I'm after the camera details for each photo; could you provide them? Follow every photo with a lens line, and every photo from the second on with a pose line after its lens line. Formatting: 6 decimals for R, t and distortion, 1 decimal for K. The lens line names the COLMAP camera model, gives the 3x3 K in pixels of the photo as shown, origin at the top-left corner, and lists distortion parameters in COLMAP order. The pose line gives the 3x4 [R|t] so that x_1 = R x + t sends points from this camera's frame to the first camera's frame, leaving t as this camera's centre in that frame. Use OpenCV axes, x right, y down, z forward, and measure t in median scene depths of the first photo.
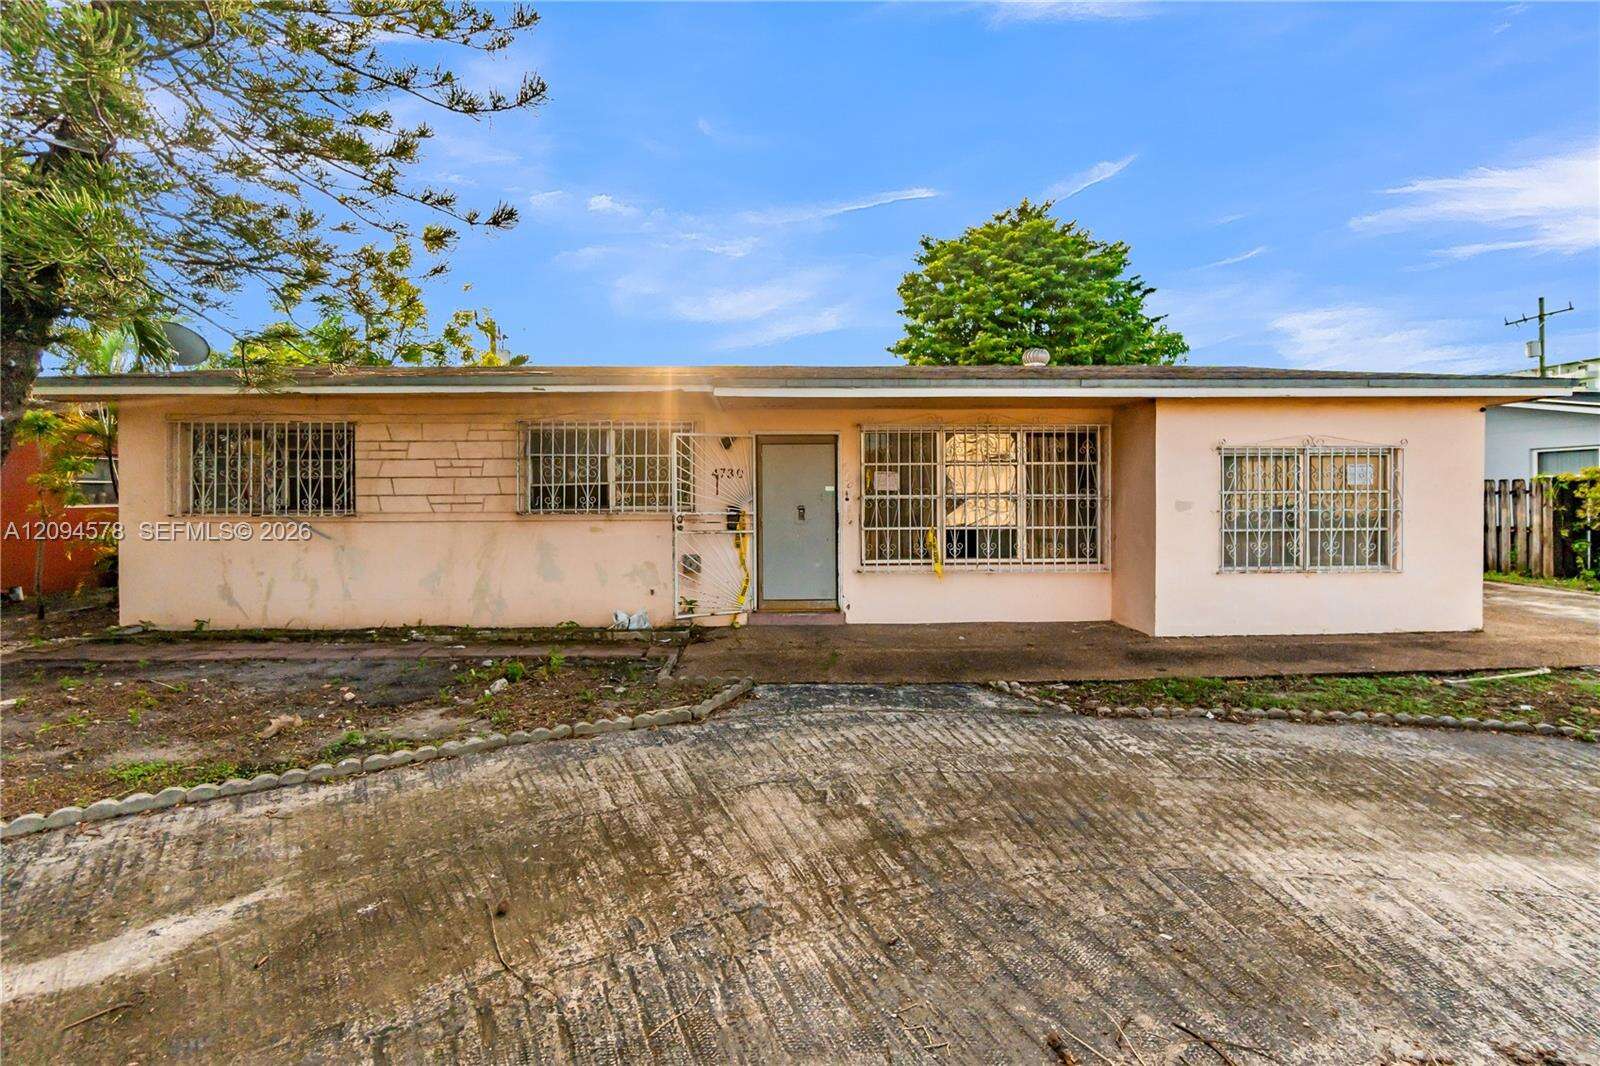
lens RADIAL K [[707.1, 0, 788.6], [0, 707.1, 481.7], [0, 0, 1]] dist [-0.004403, 0.000694]
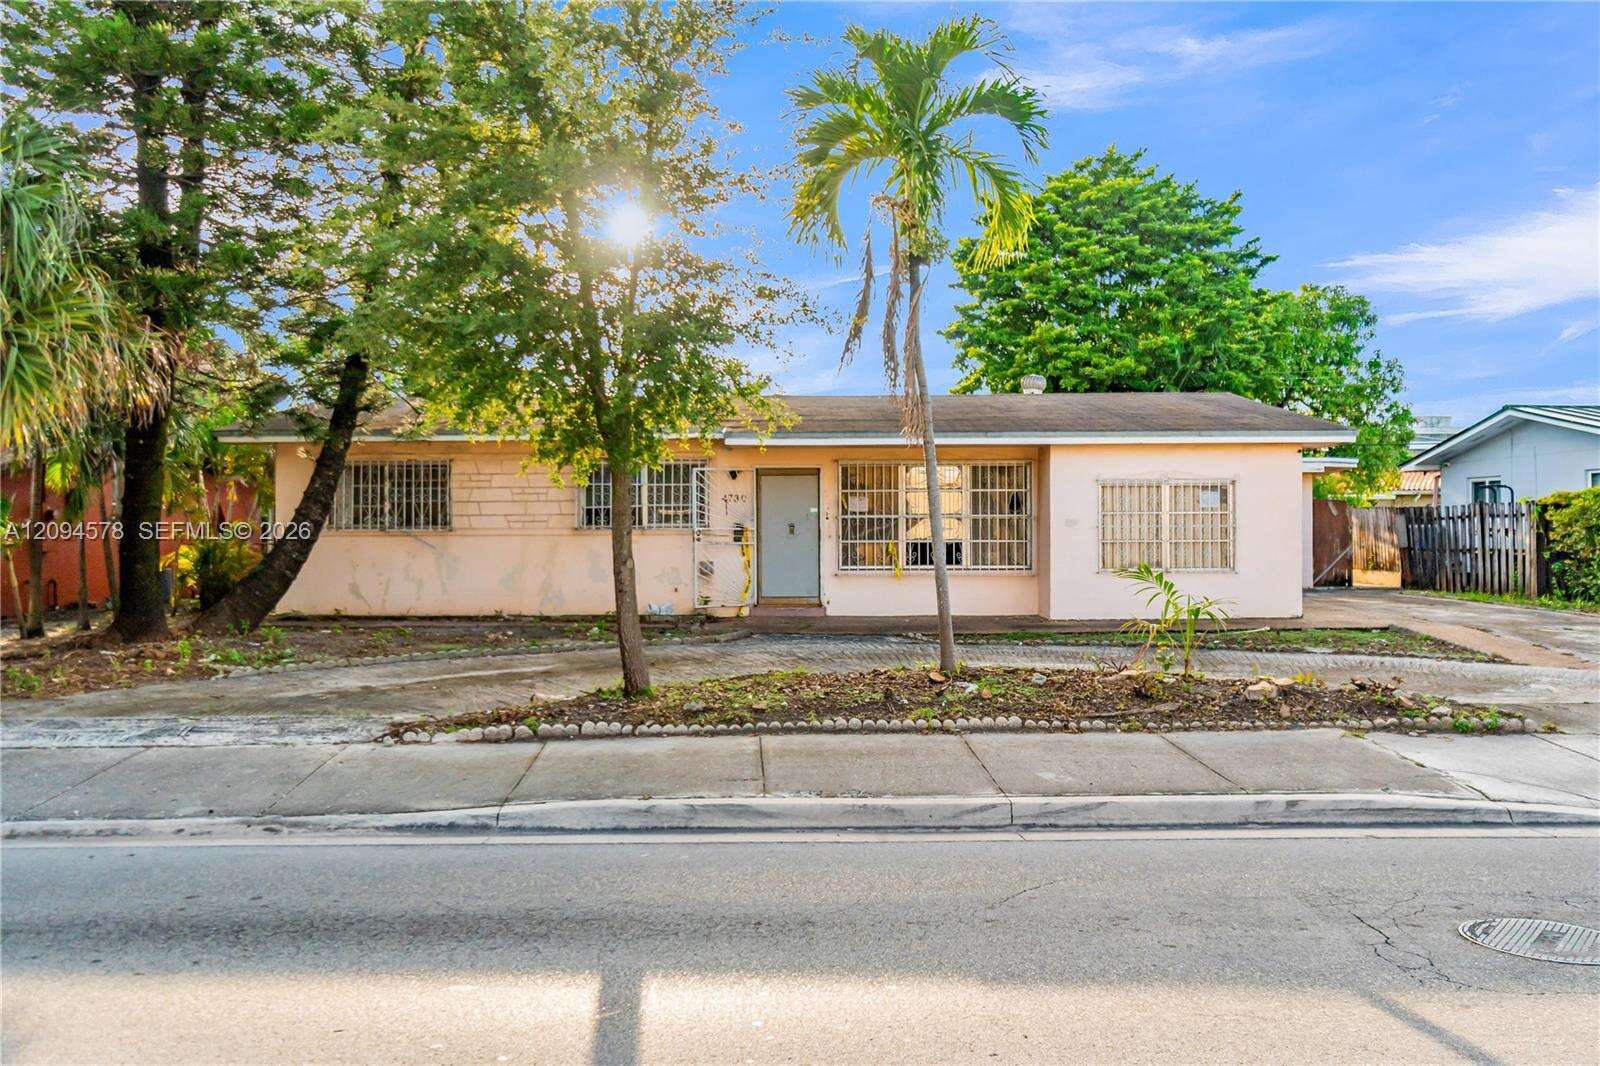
lens RADIAL K [[1252.5, 0, 799.3], [0, 1252.5, 452.4], [0, 0, 1]] dist [0.002592, 0.003638]
pose [[0.999488, -0.000842, -0.031986, 0.107060], [-0.000431, 0.999209, -0.039766, -0.004529], [0.031994, 0.039759, 0.998697, -1.304740]]
